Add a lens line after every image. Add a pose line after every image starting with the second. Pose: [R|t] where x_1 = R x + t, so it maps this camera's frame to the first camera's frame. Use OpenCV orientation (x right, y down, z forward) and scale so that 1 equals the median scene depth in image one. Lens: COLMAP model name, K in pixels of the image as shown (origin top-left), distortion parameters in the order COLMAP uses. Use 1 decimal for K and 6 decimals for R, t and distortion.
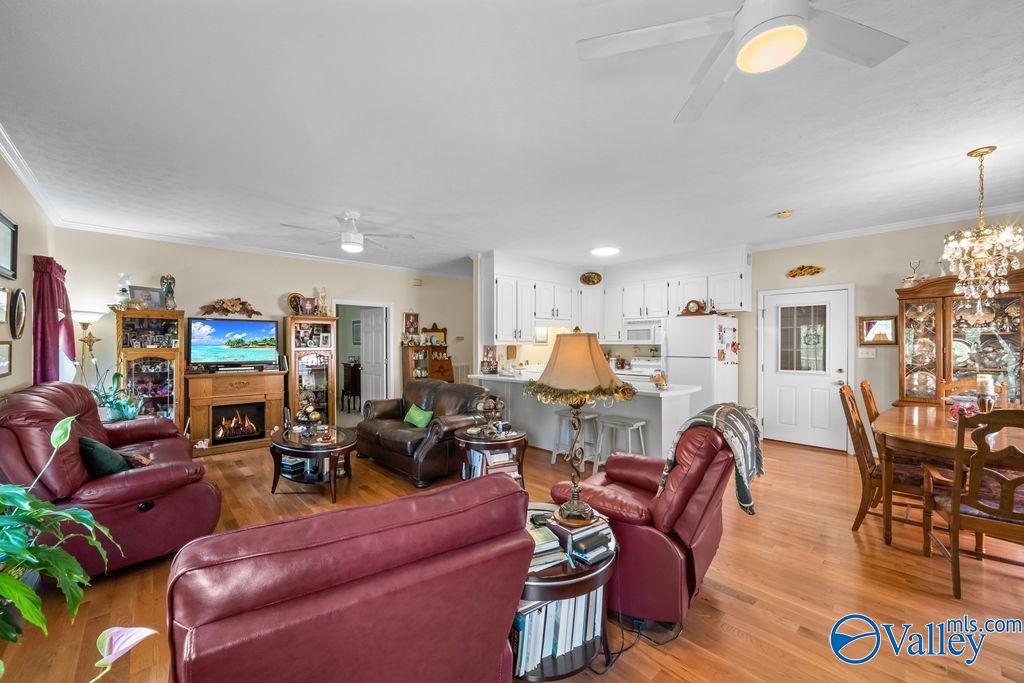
lens RADIAL K [[402.0, 0, 509.5], [0, 402.0, 343.2], [0, 0, 1]] dist [0.002690, -0.000869]
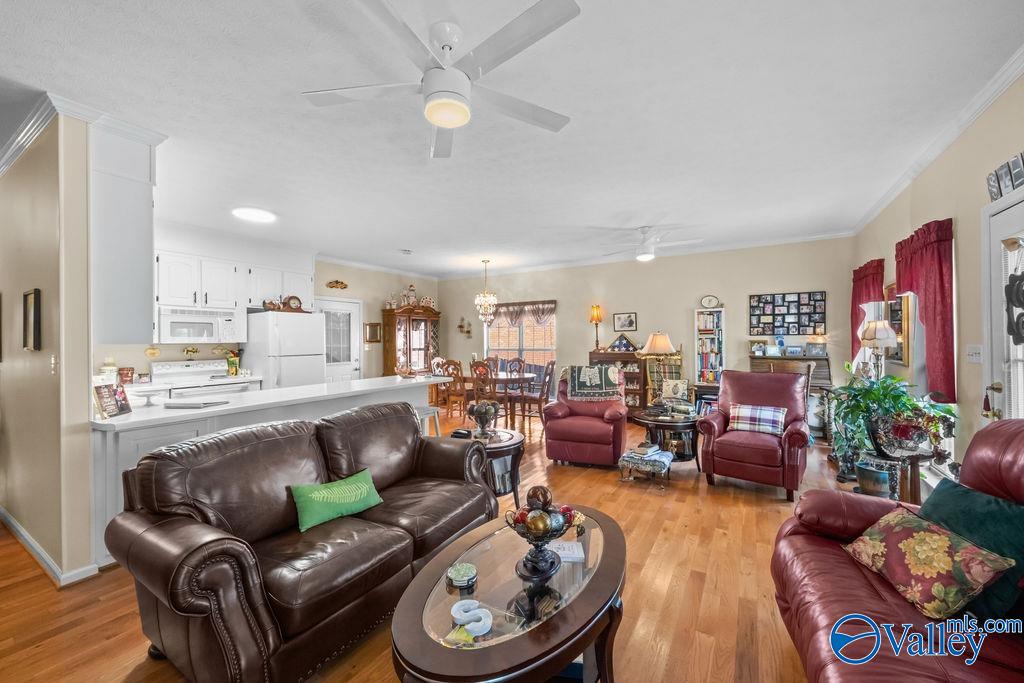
lens RADIAL K [[402.0, 0, 509.4], [0, 402.0, 341.0], [0, 0, 1]] dist [0.002690, -0.000869]
pose [[-0.282049, 0.001554, 0.959399, -0.599030], [0.009466, 0.999955, 0.001163, 0.003906], [-0.959353, 0.009410, -0.282051, 0.769883]]
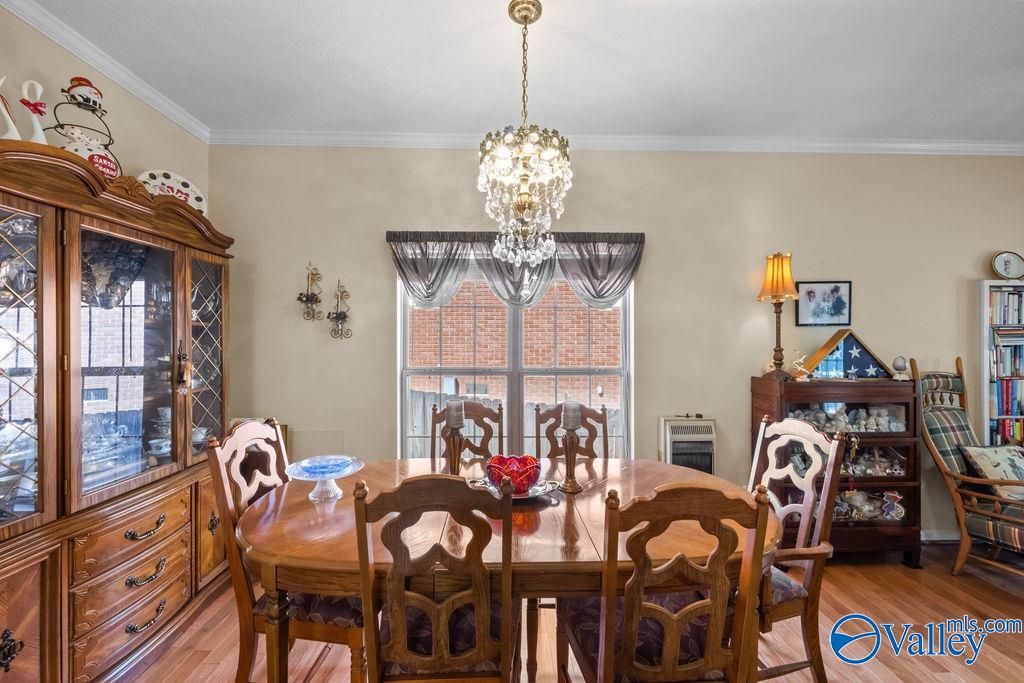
lens RADIAL K [[402.0, 0, 514.1], [0, 402.0, 341.3], [0, 0, 1]] dist [0.002690, -0.000869]
pose [[-0.753651, -0.003169, 0.657267, 0.392804], [-0.002633, 0.999995, 0.001803, -0.001807], [-0.657269, -0.000372, -0.753656, 0.715036]]
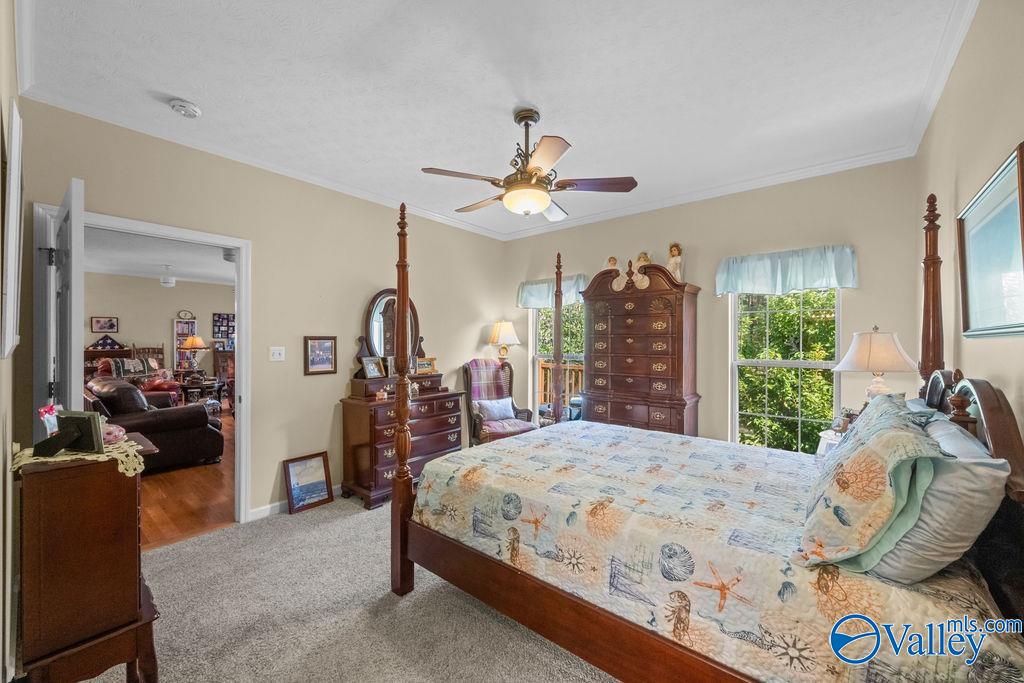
lens RADIAL K [[402.0, 0, 512.4], [0, 402.0, 342.1], [0, 0, 1]] dist [0.002690, -0.000869]
pose [[-0.990026, -0.002027, -0.140867, -0.777076], [-0.002360, 0.999995, 0.002194, 0.006697], [0.140862, 0.002505, -0.990026, 1.703750]]
